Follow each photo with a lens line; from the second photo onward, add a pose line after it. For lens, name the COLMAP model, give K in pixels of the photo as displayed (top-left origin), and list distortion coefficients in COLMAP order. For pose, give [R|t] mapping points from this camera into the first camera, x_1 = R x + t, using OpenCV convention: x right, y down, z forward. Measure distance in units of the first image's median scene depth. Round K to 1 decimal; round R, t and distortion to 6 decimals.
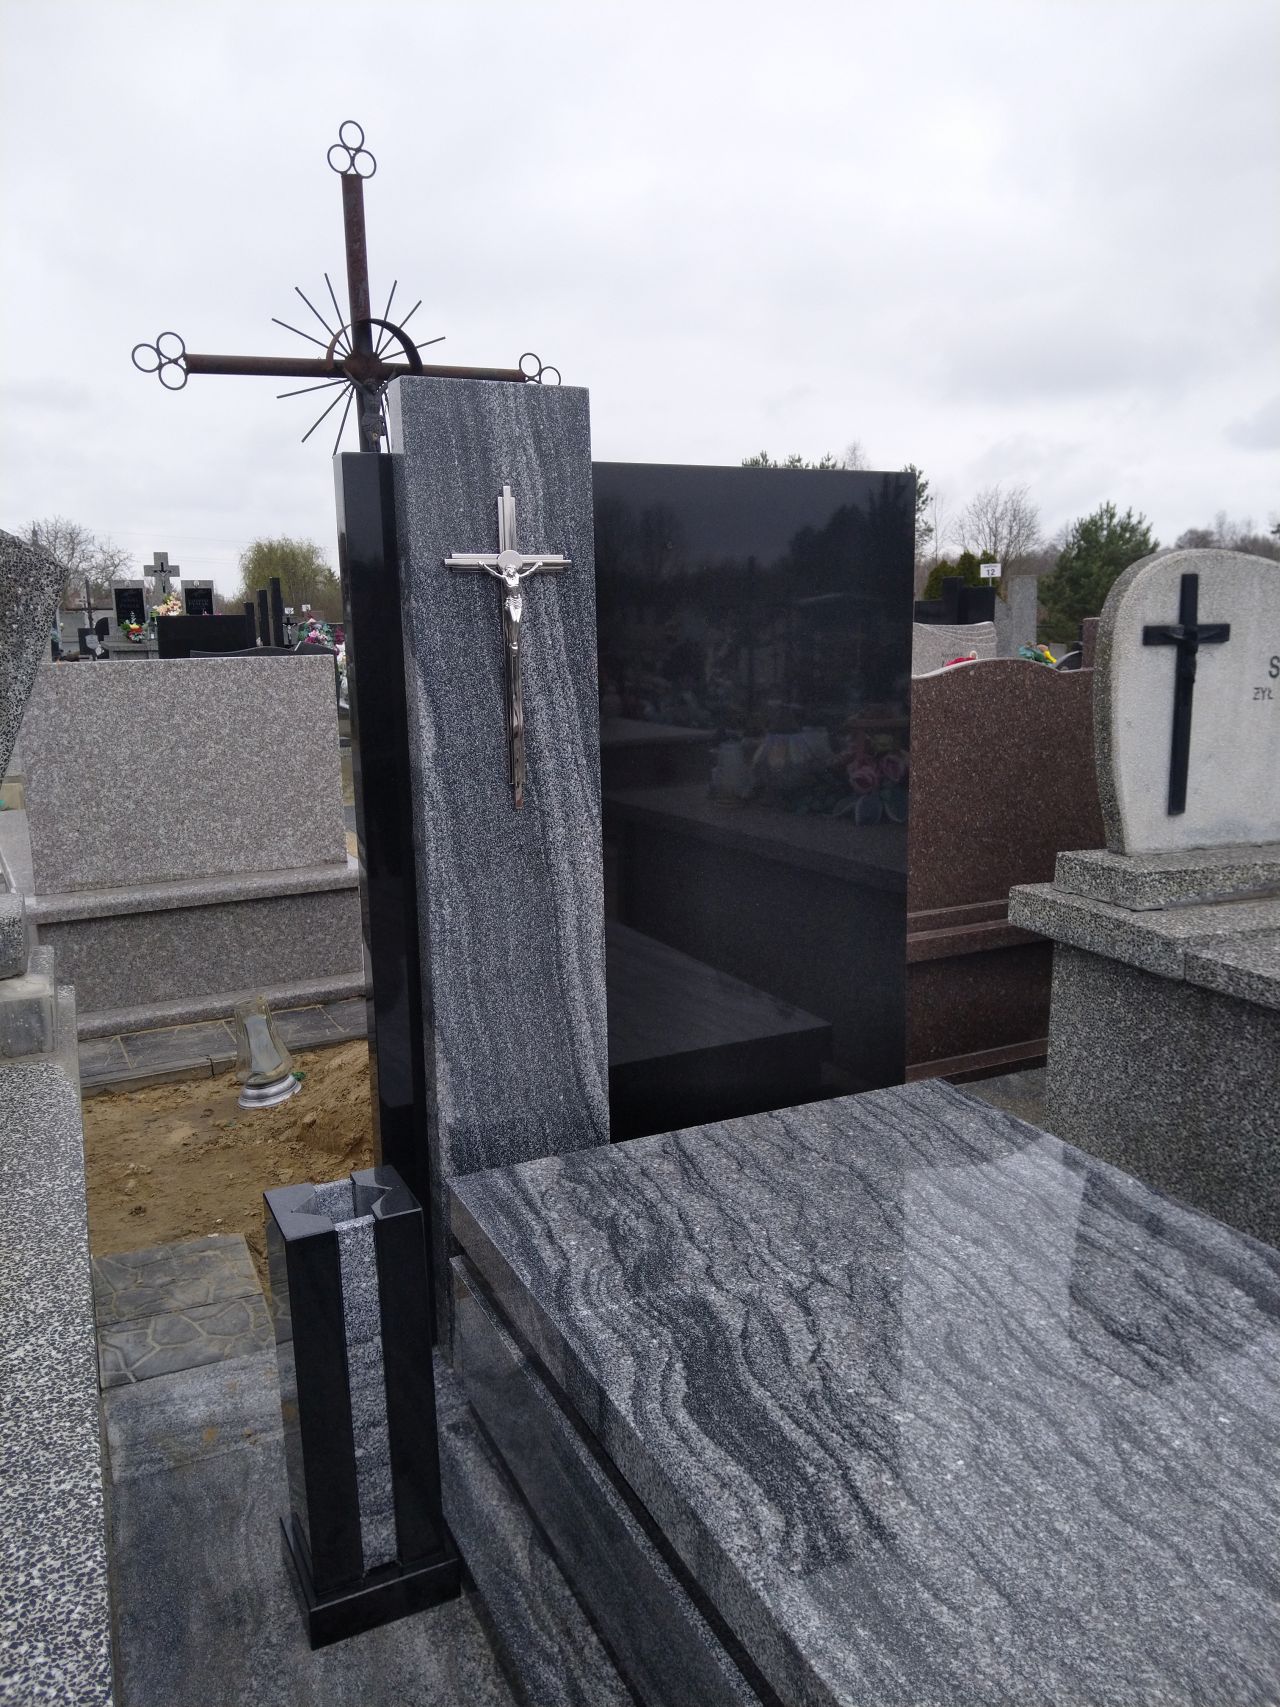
lens RADIAL K [[1274.0, 0, 642.5], [0, 1274.0, 868.9], [0, 0, 1]] dist [0.156011, -0.353728]
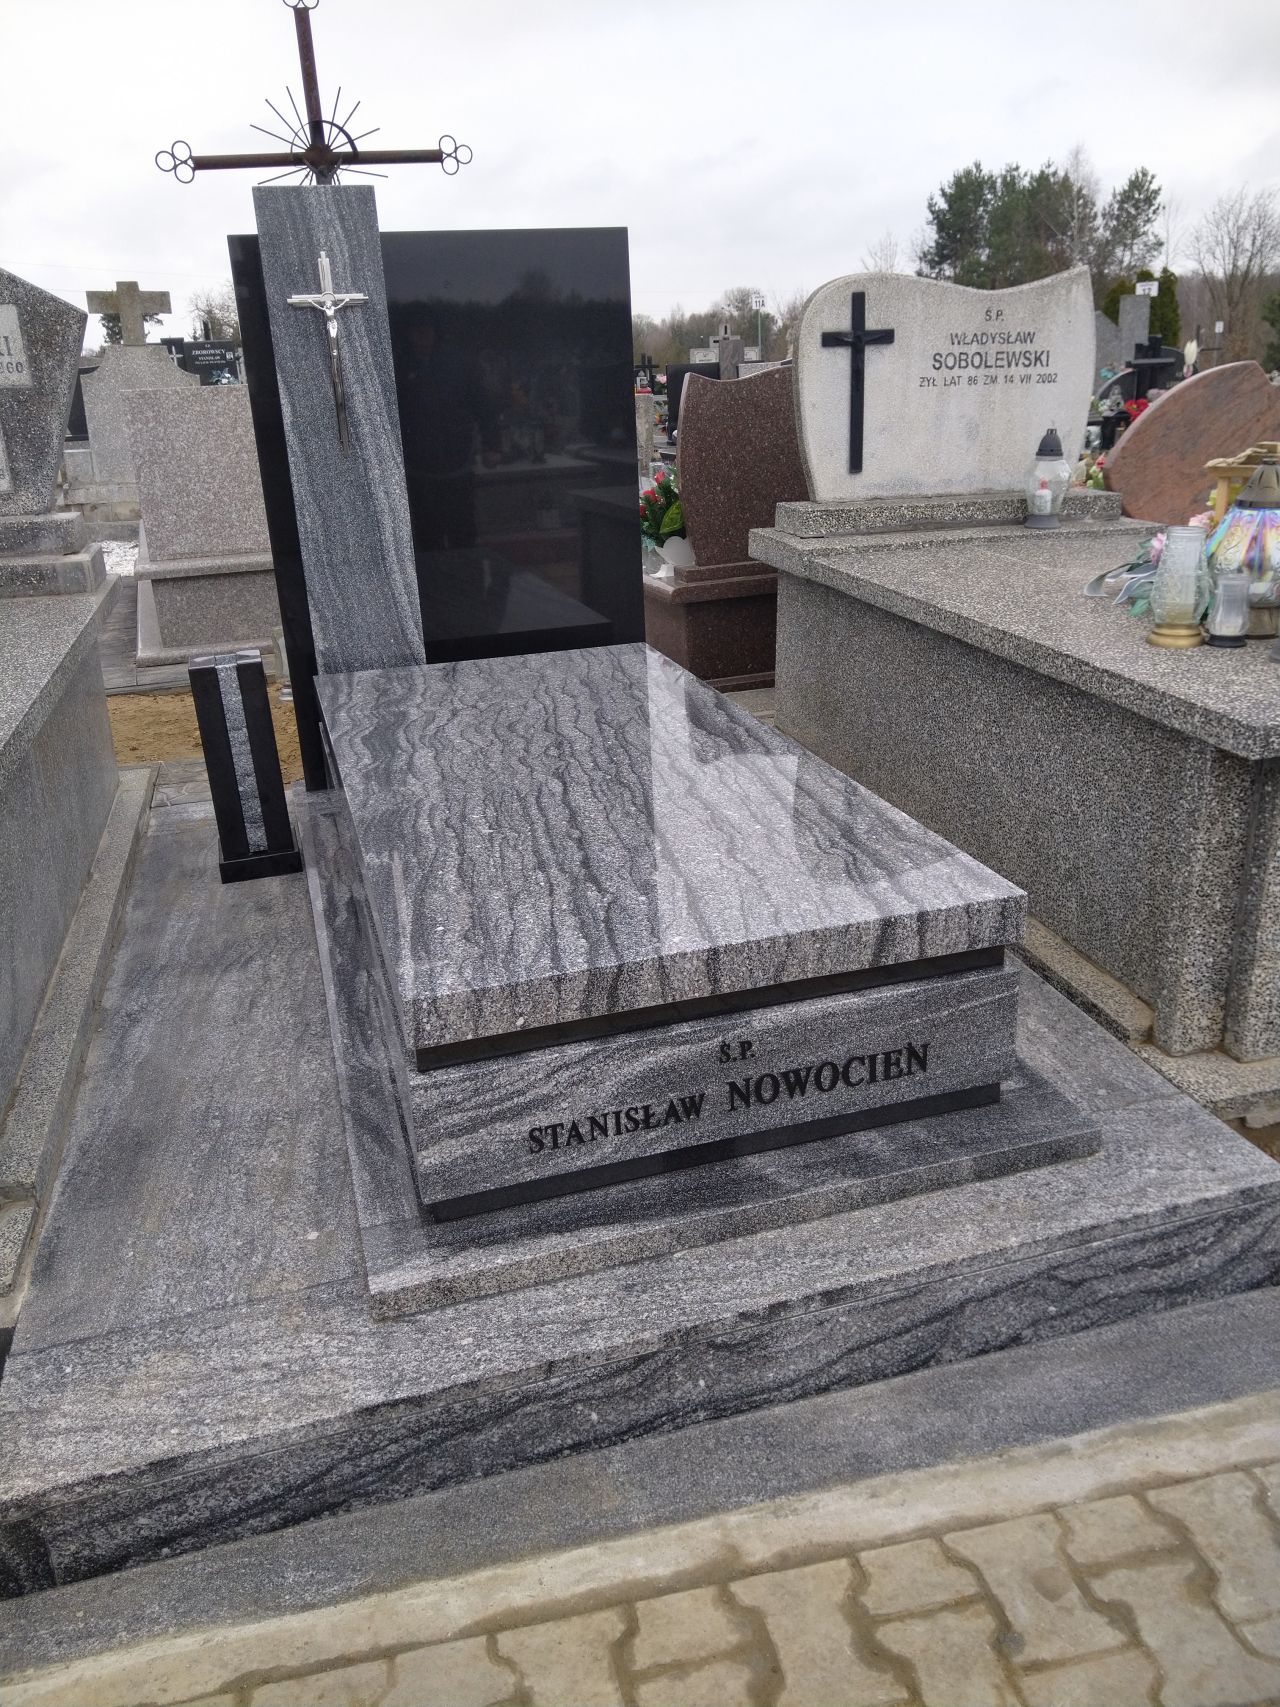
lens RADIAL K [[1255.1, 0, 640.0], [0, 1255.1, 853.5], [0, 0, 1]] dist [0.063603, -0.095044]
pose [[0.988594, 0.028012, -0.147974, 0.515618], [-0.000929, 0.983665, 0.180006, 0.157548], [0.150600, -0.177815, 0.972472, -0.610746]]
